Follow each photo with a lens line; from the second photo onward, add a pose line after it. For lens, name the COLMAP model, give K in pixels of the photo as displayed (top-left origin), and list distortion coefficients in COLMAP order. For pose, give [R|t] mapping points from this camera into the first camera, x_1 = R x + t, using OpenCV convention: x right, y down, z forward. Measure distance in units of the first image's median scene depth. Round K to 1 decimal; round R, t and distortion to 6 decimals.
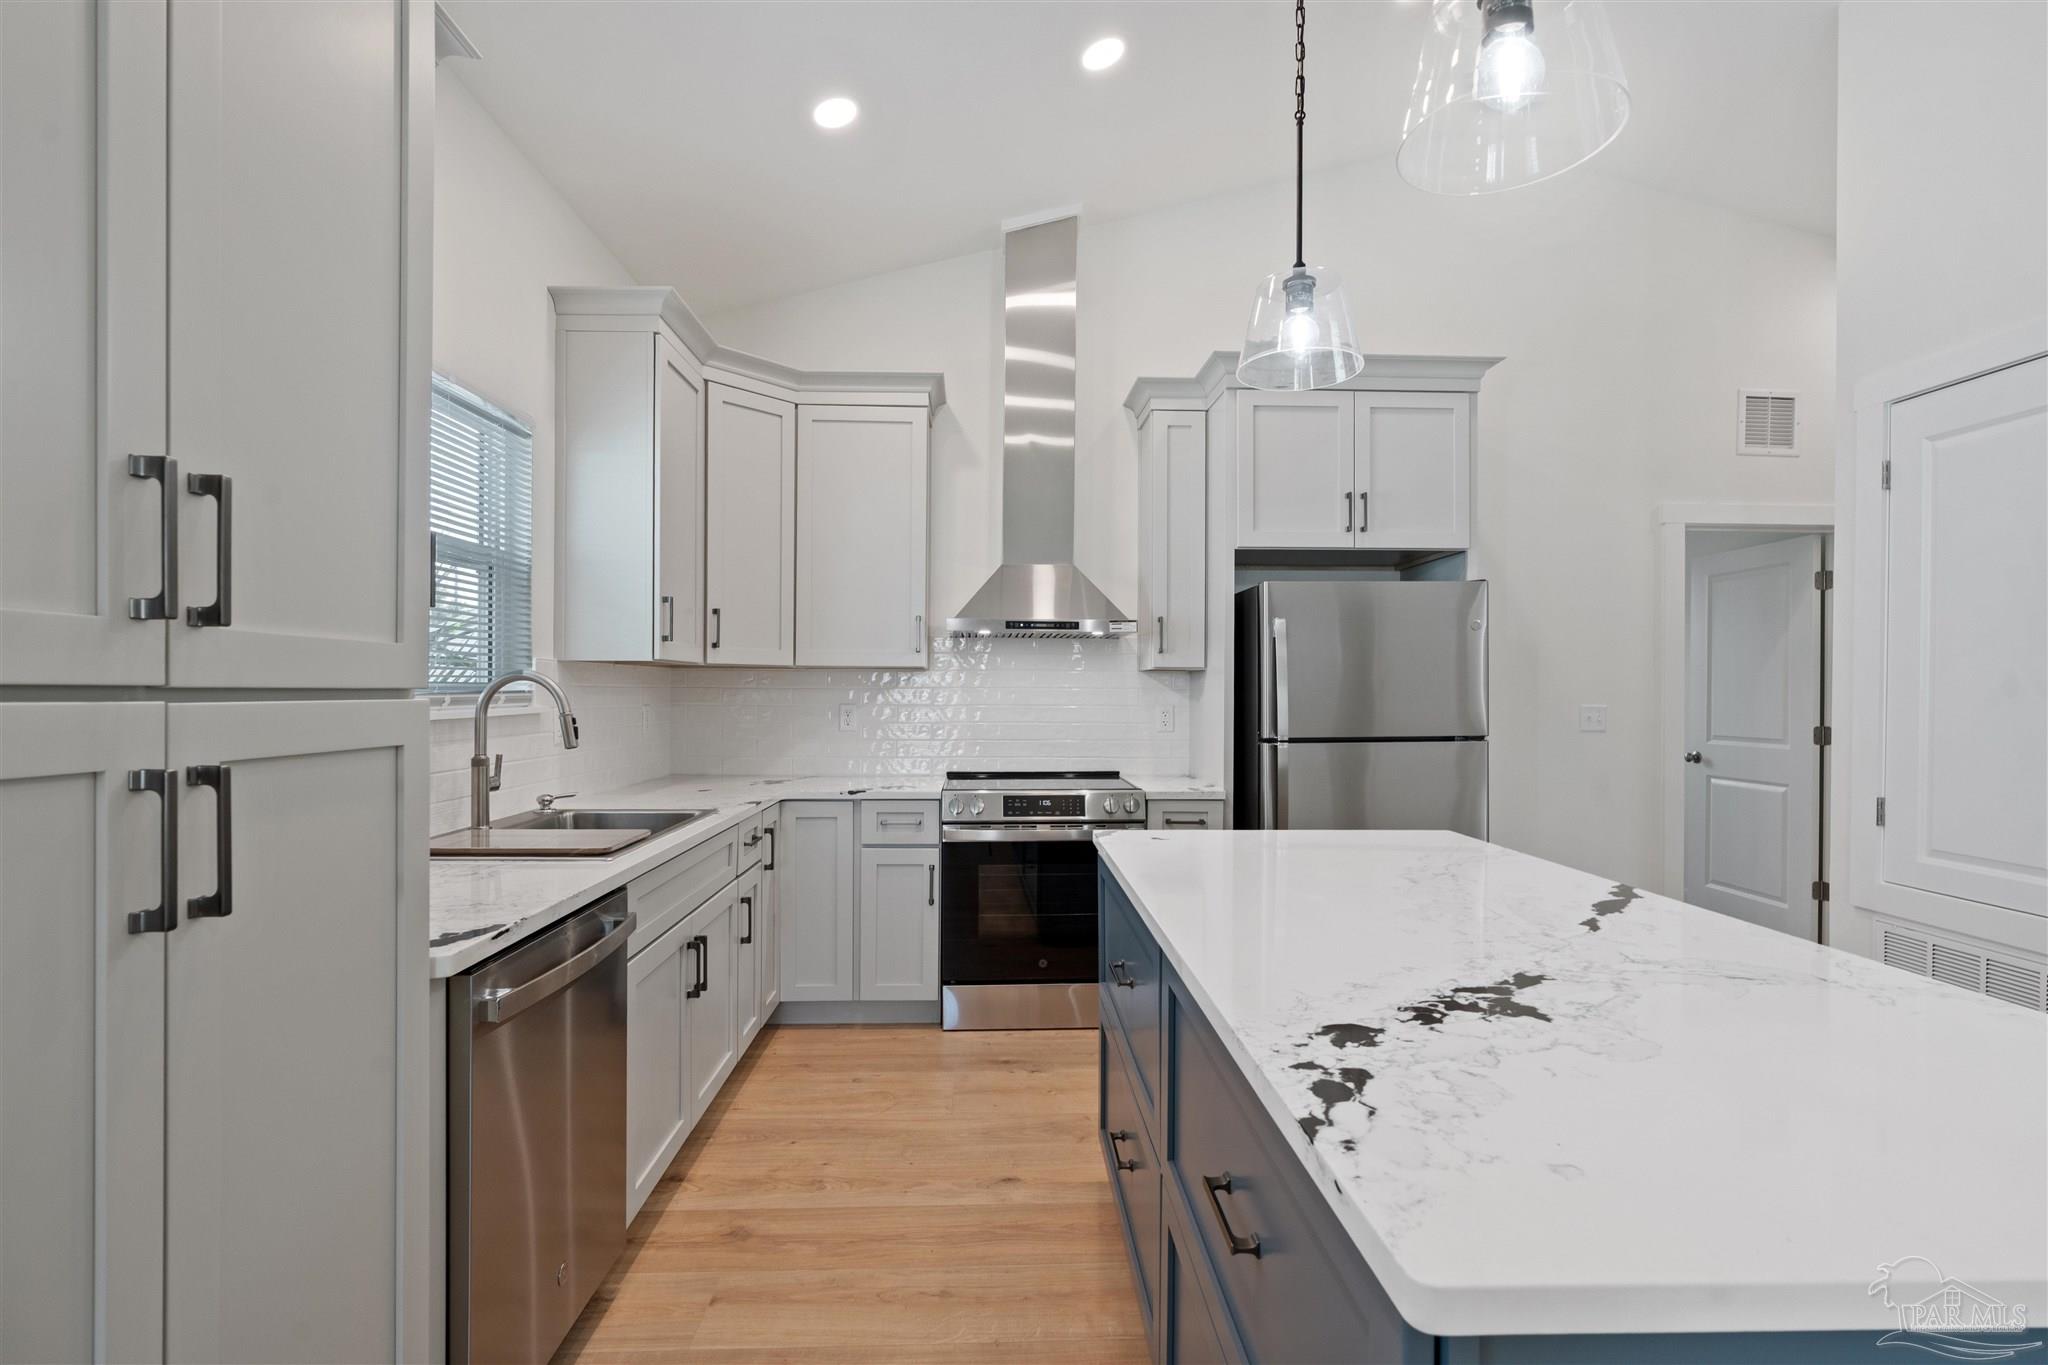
lens RADIAL K [[929.0, 0, 1013.8], [0, 929.0, 691.2], [0, 0, 1]] dist [-0.011541, 0.004768]
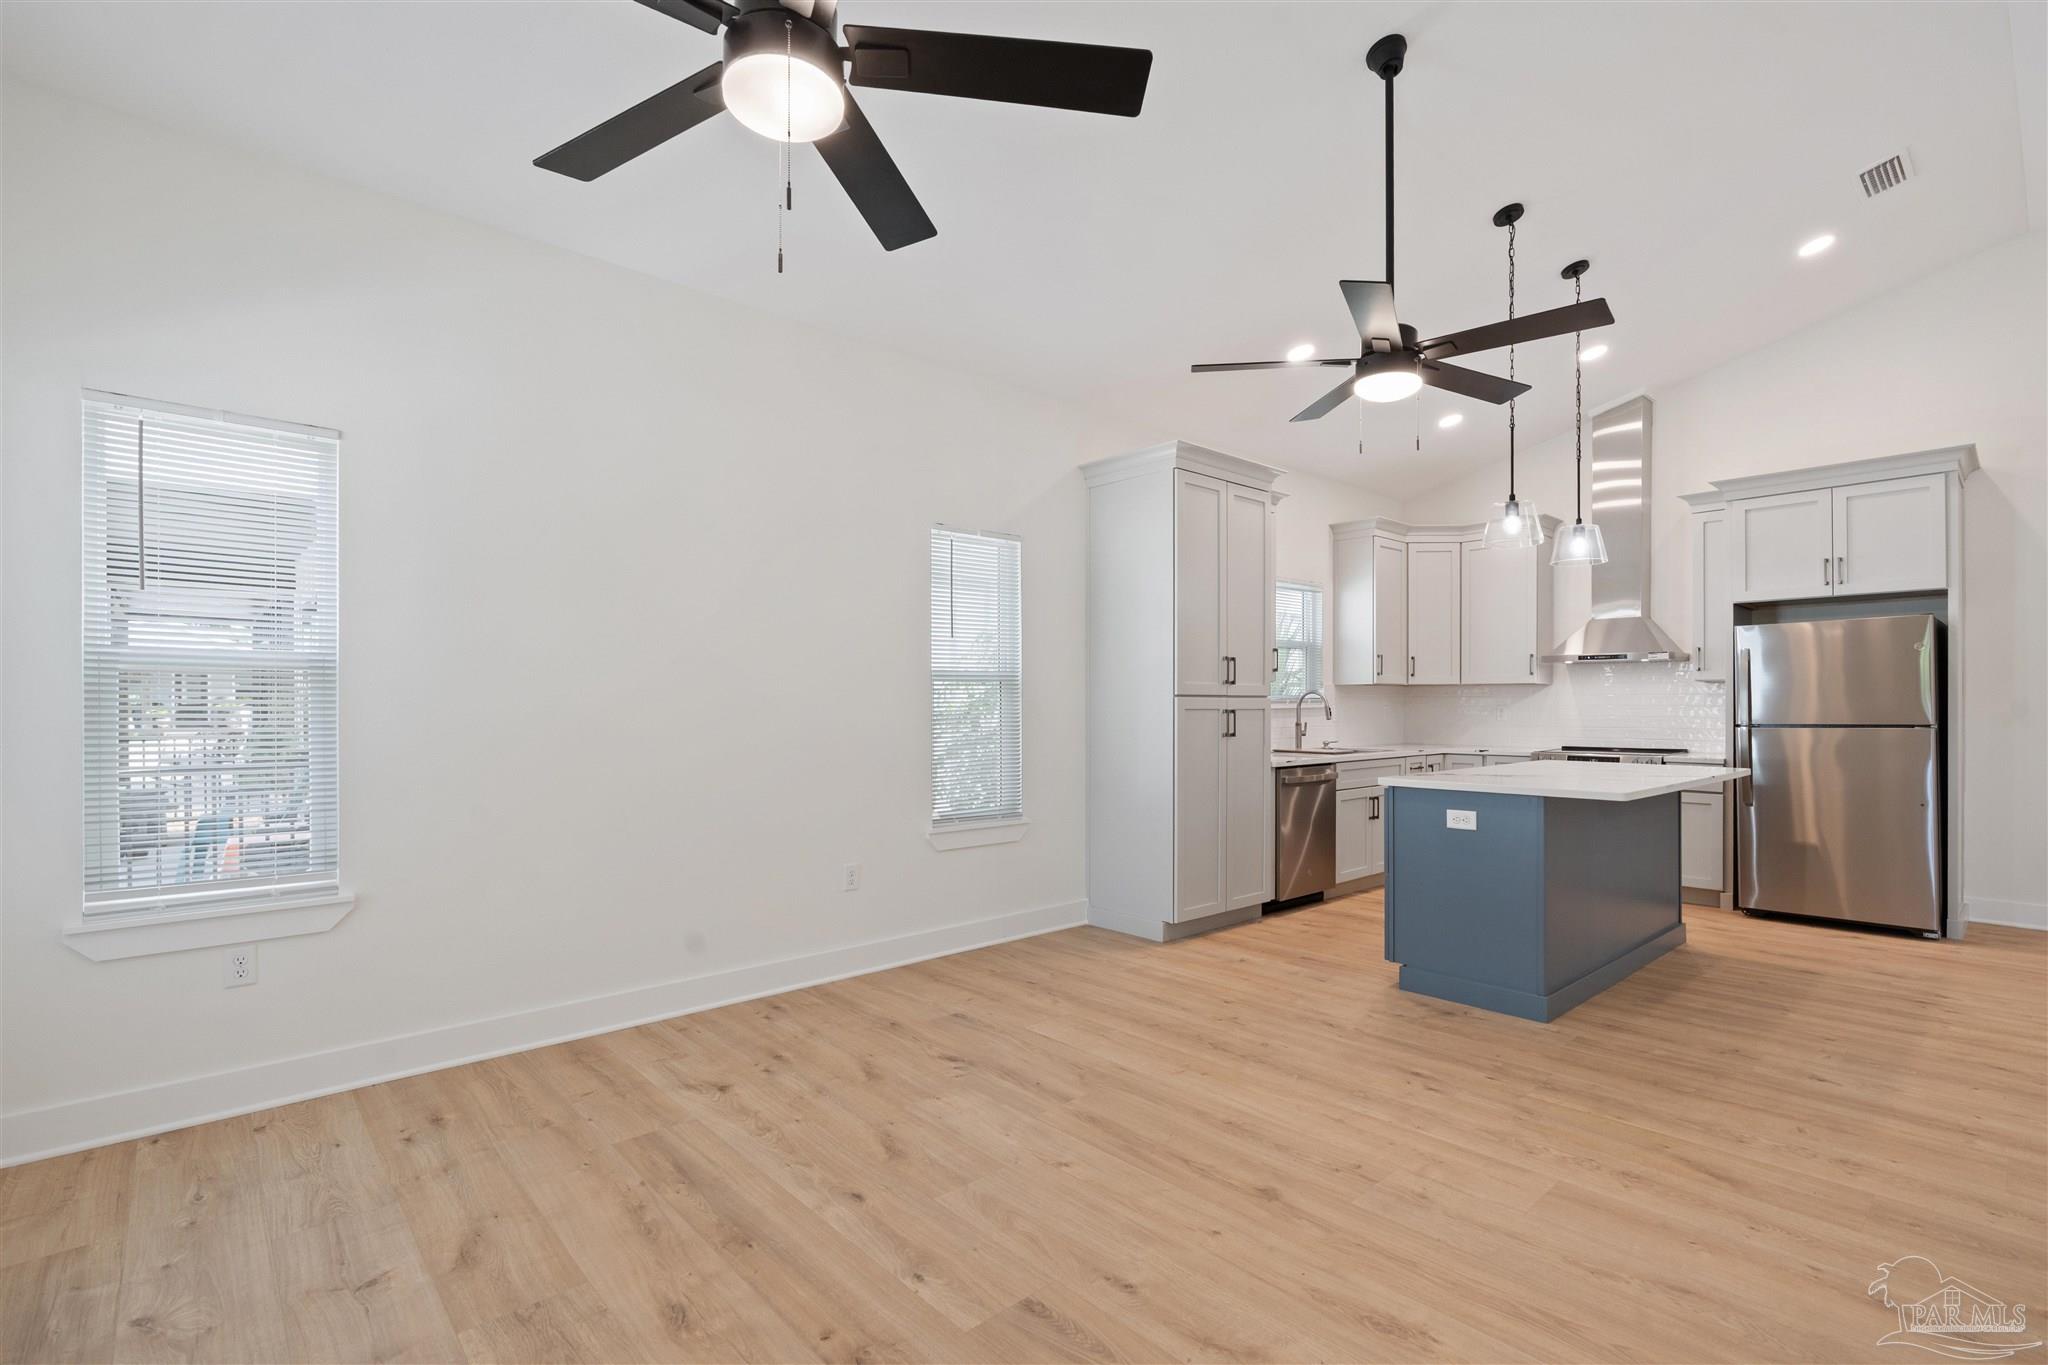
lens RADIAL K [[929.0, 0, 1022.9], [0, 929.0, 702.0], [0, 0, 1]] dist [-0.011541, 0.004768]
pose [[0.637733, -0.006221, -0.770232, 0.686322], [0.003101, 0.999980, -0.005509, 0.016876], [0.770251, 0.001125, 0.637739, -0.924531]]
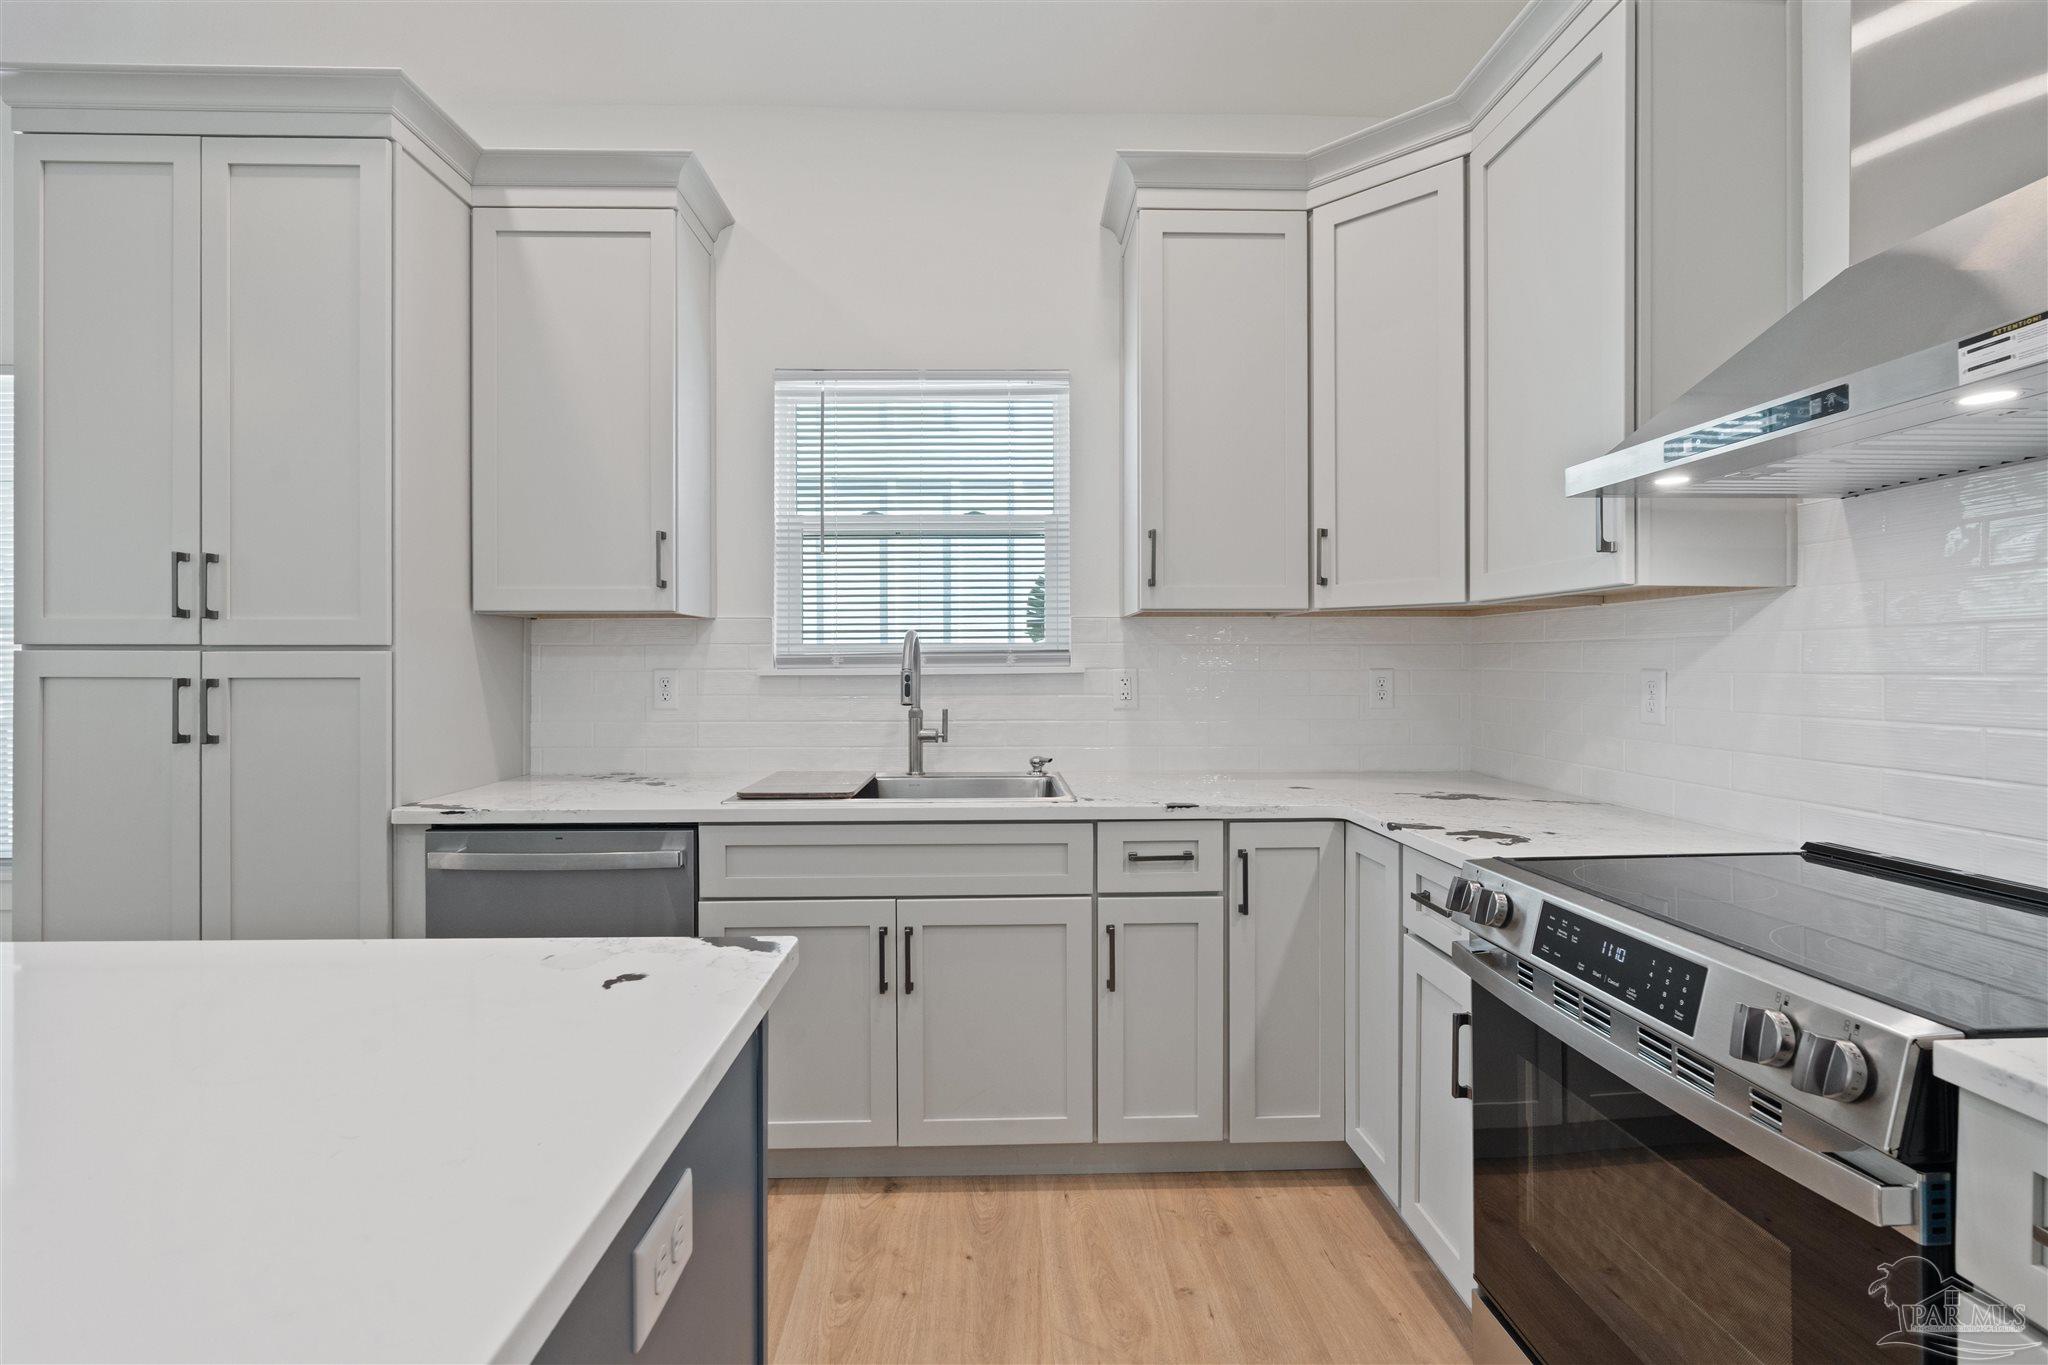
lens RADIAL K [[929.0, 0, 1019.0], [0, 929.0, 660.4], [0, 0, 1]] dist [-0.011541, 0.004768]
pose [[0.004796, -0.007717, -0.999959, 0.376042], [0.001738, 0.999969, -0.007709, 0.014313], [0.999987, -0.001701, 0.004809, 0.778689]]
